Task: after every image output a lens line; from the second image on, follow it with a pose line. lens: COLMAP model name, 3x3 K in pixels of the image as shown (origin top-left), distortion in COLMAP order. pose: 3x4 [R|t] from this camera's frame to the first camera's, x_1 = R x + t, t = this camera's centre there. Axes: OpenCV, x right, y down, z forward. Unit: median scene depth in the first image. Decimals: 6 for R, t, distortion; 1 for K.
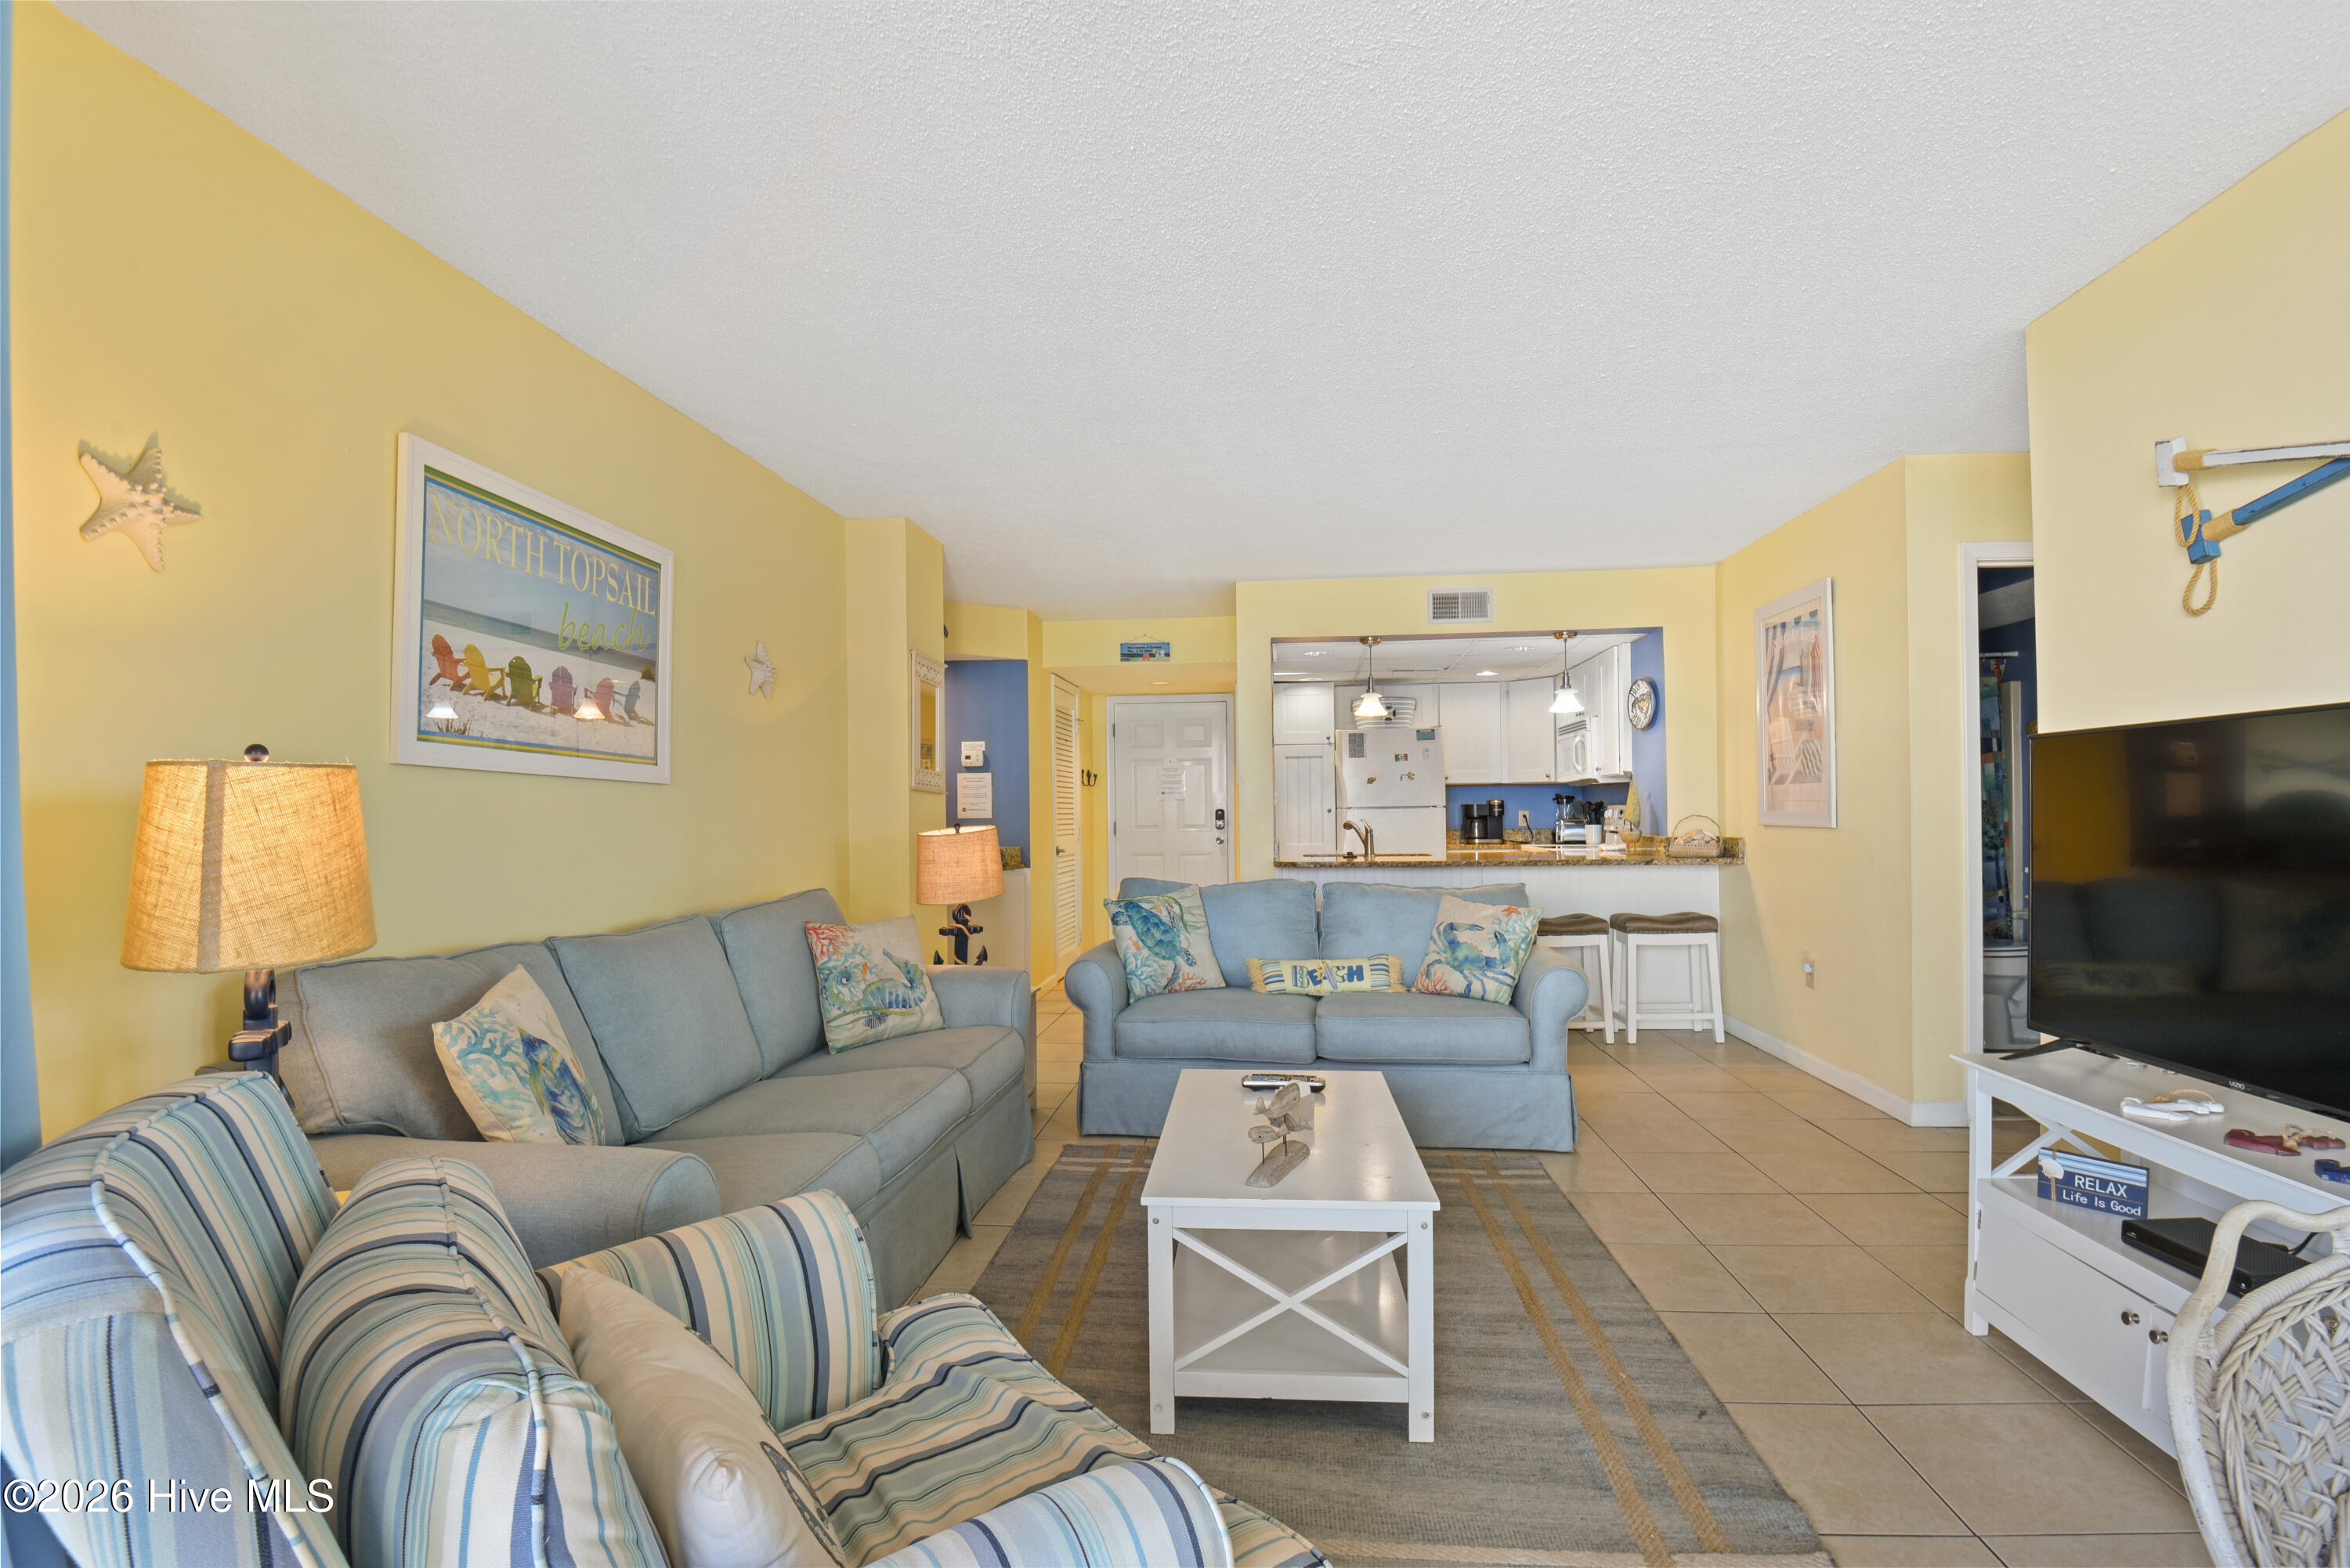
lens RADIAL K [[1079.2, 0, 1158.8], [0, 1079.2, 837.8], [0, 0, 1]] dist [-0.037601, -0.001851]
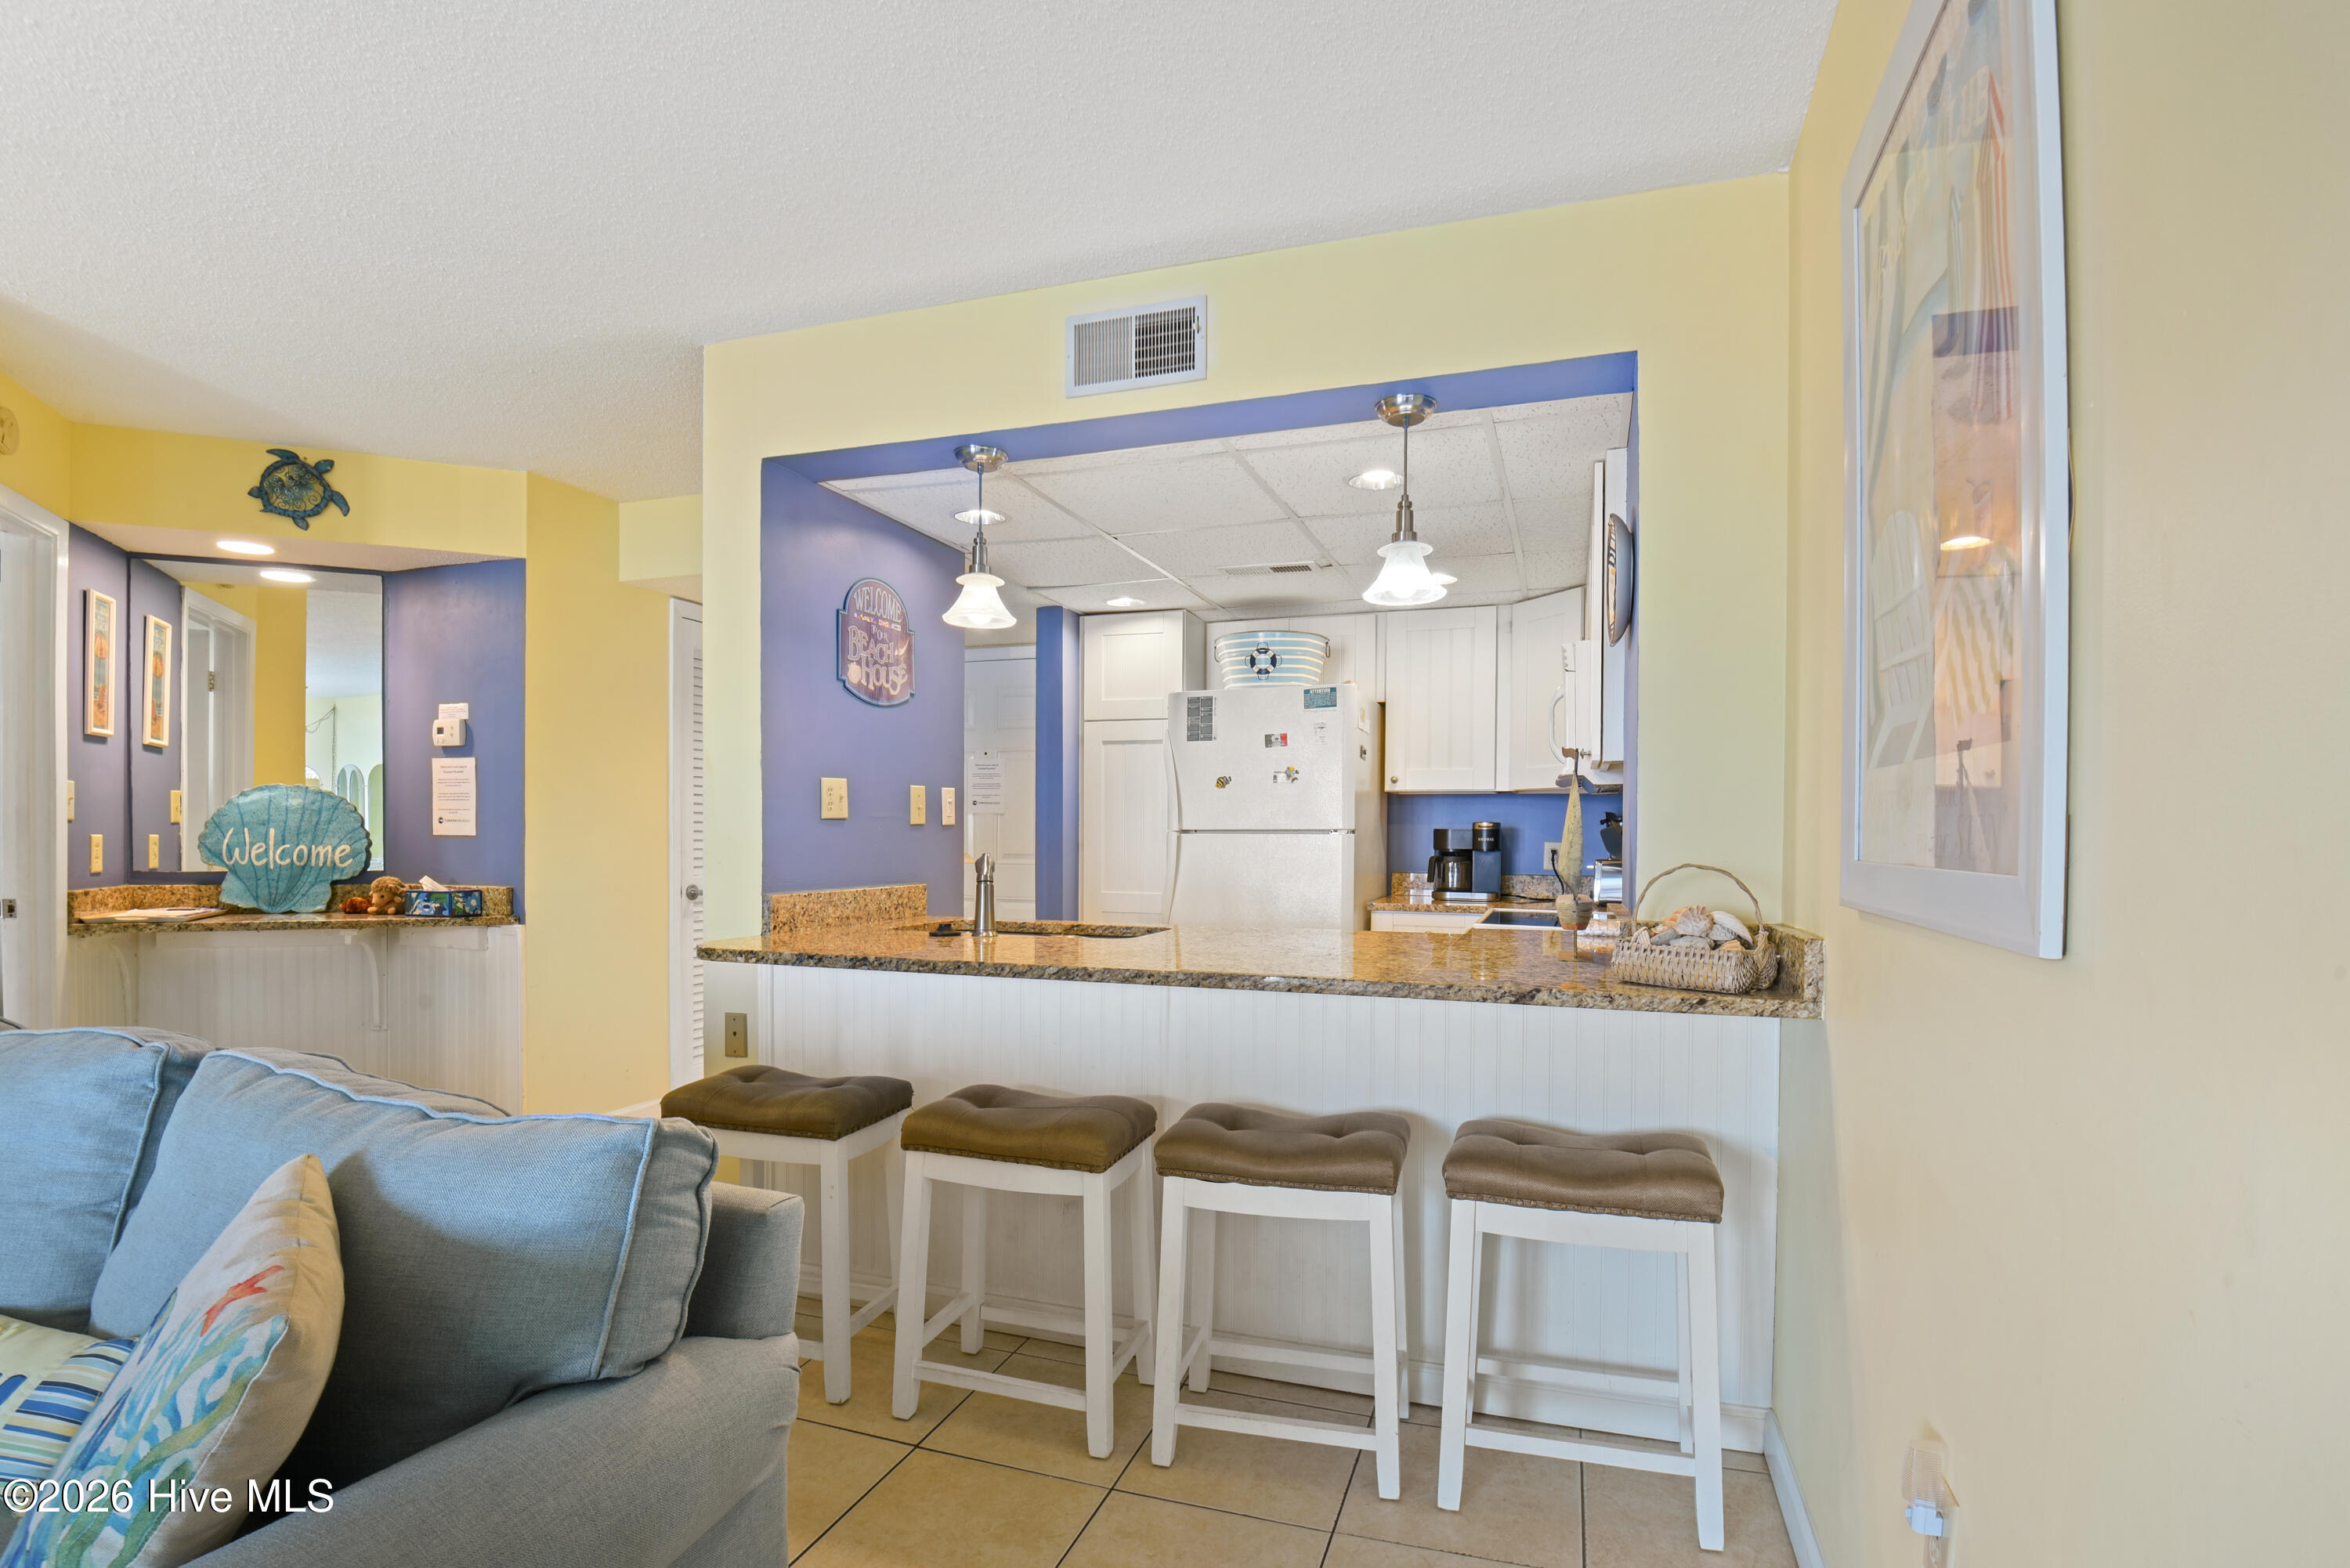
lens RADIAL K [[1126.4, 0, 1174.1], [0, 1126.4, 873.6], [0, 0, 1]] dist [-0.003105, -0.022262]
pose [[0.976900, 0.027332, -0.211941, 0.337673], [-0.024953, 0.999592, 0.013893, -0.015744], [0.212234, -0.008283, 0.977184, 0.492394]]
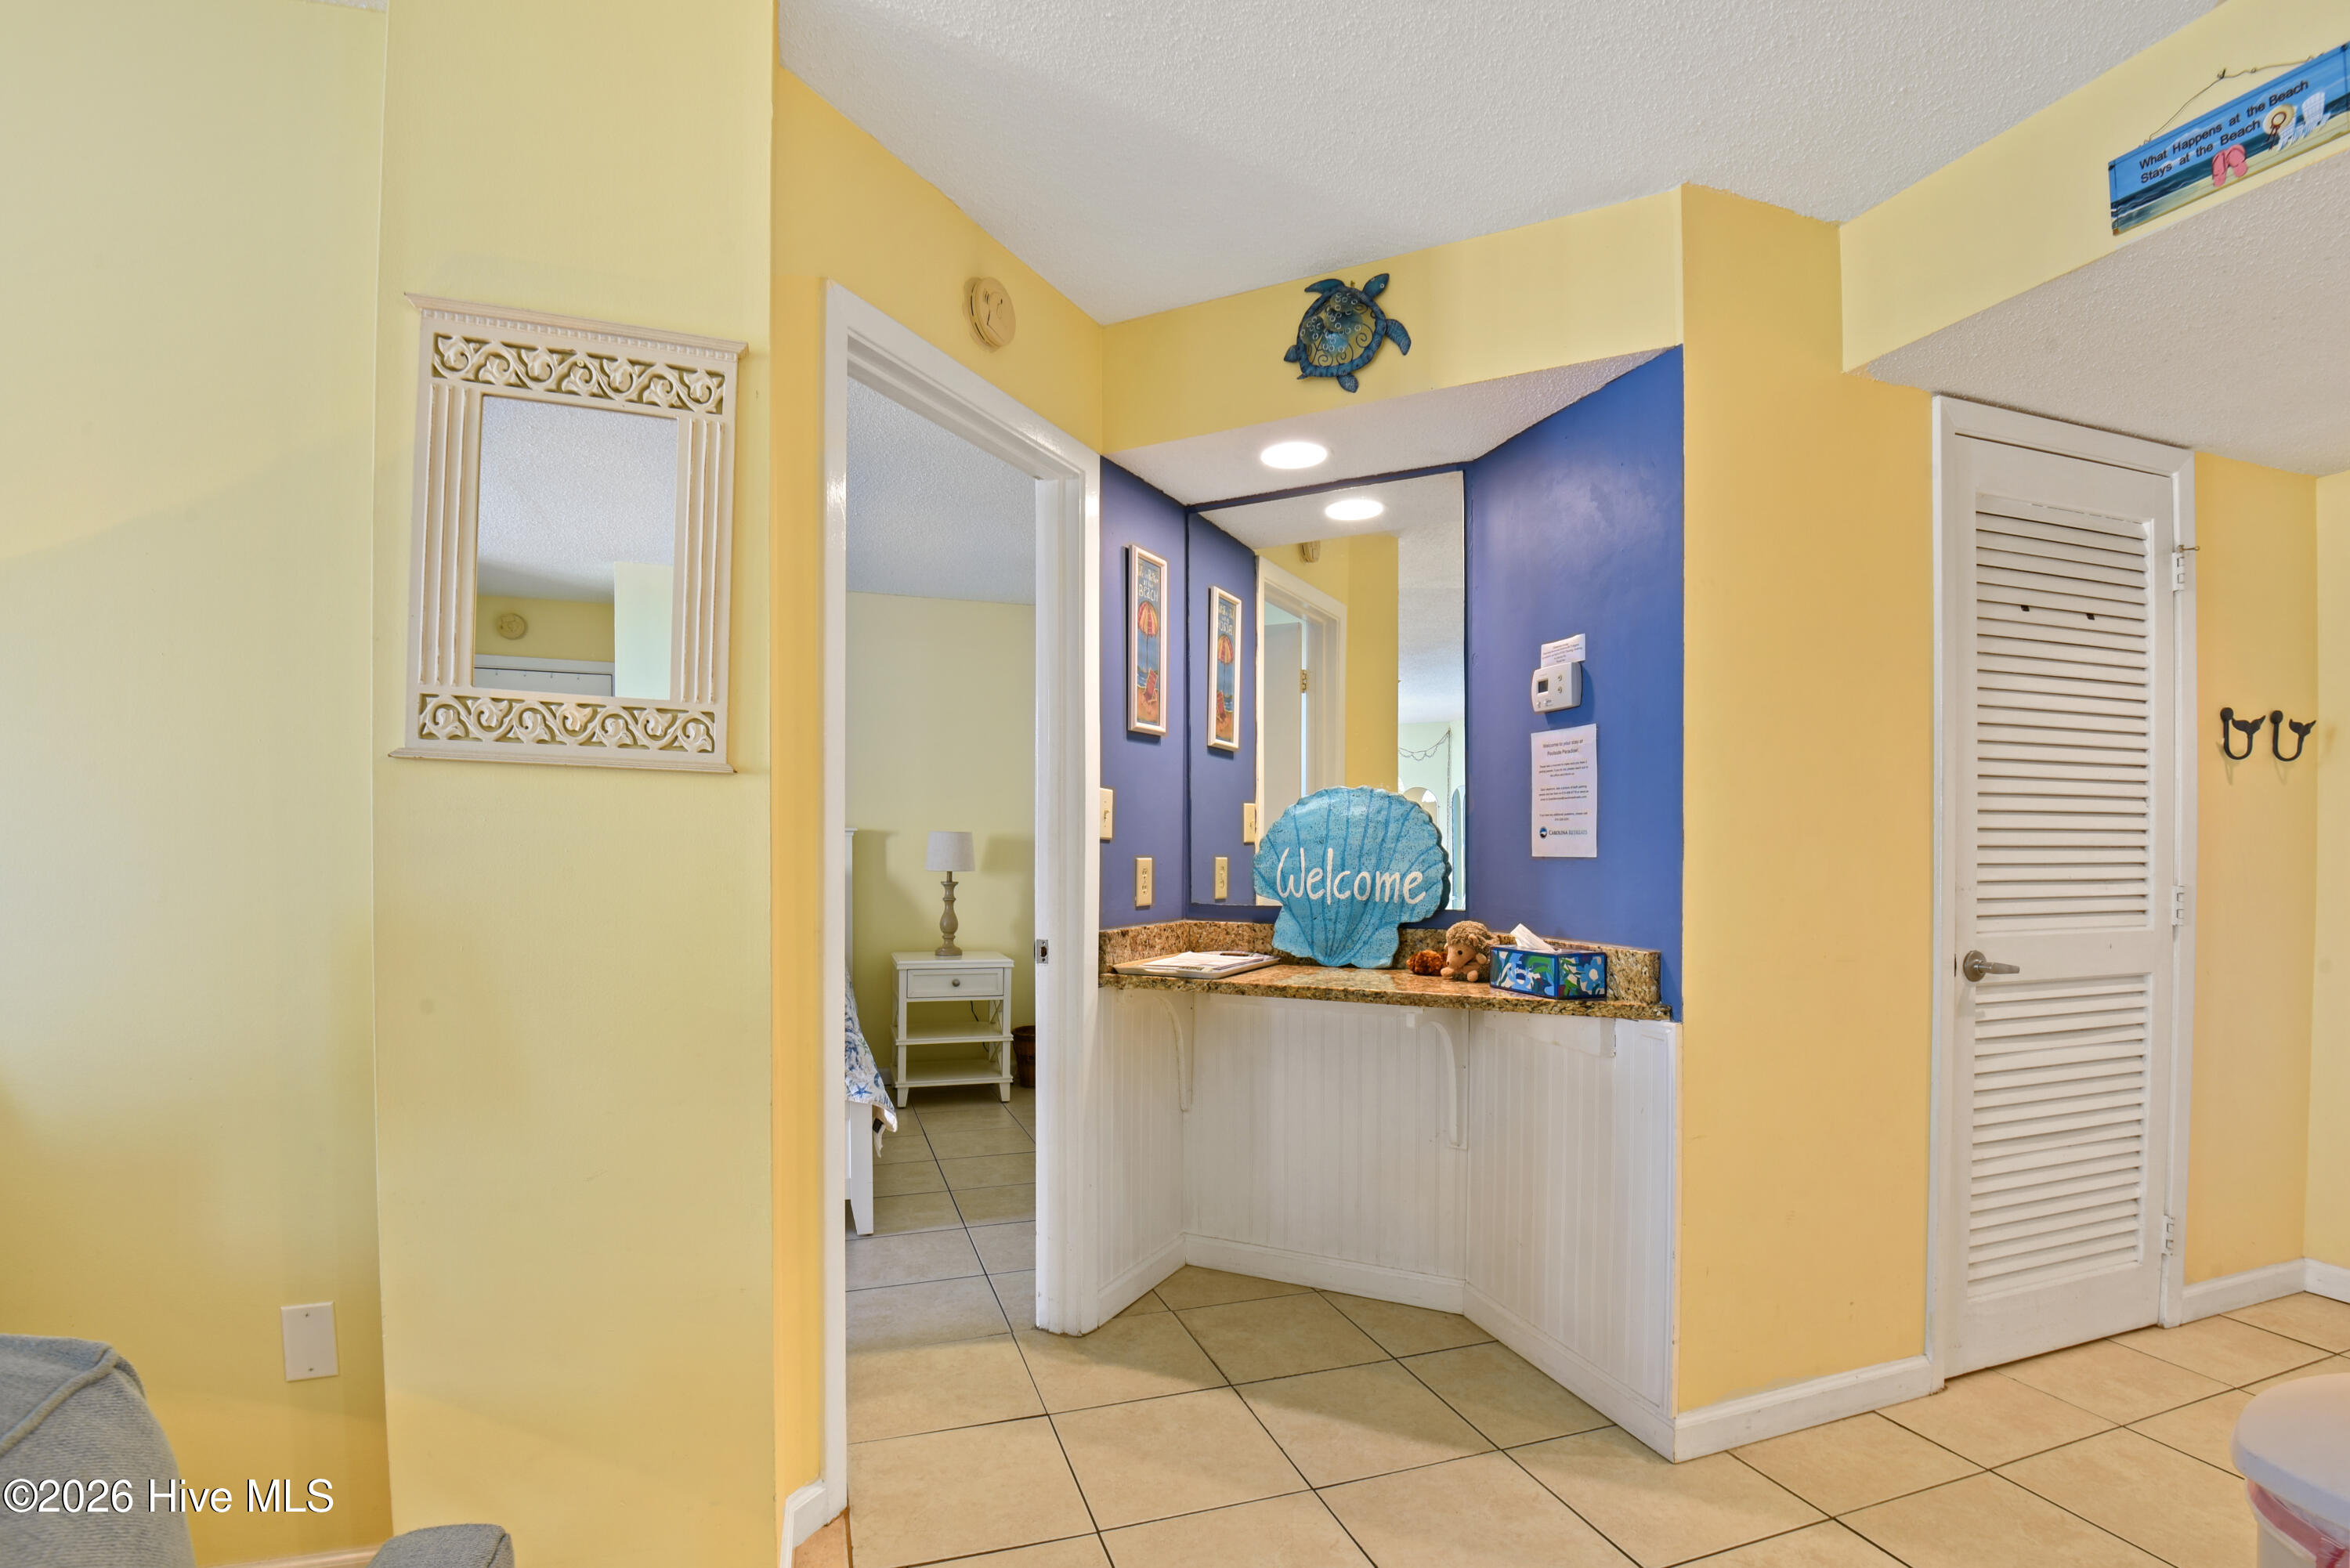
lens RADIAL K [[1079.2, 0, 1158.8], [0, 1079.2, 837.8], [0, 0, 1]] dist [-0.037601, -0.001851]
pose [[0.422127, 0.001391, -0.906536, 0.090147], [-0.024535, 0.999650, -0.009891, -0.017856], [0.906205, 0.026417, 0.422014, 0.734711]]
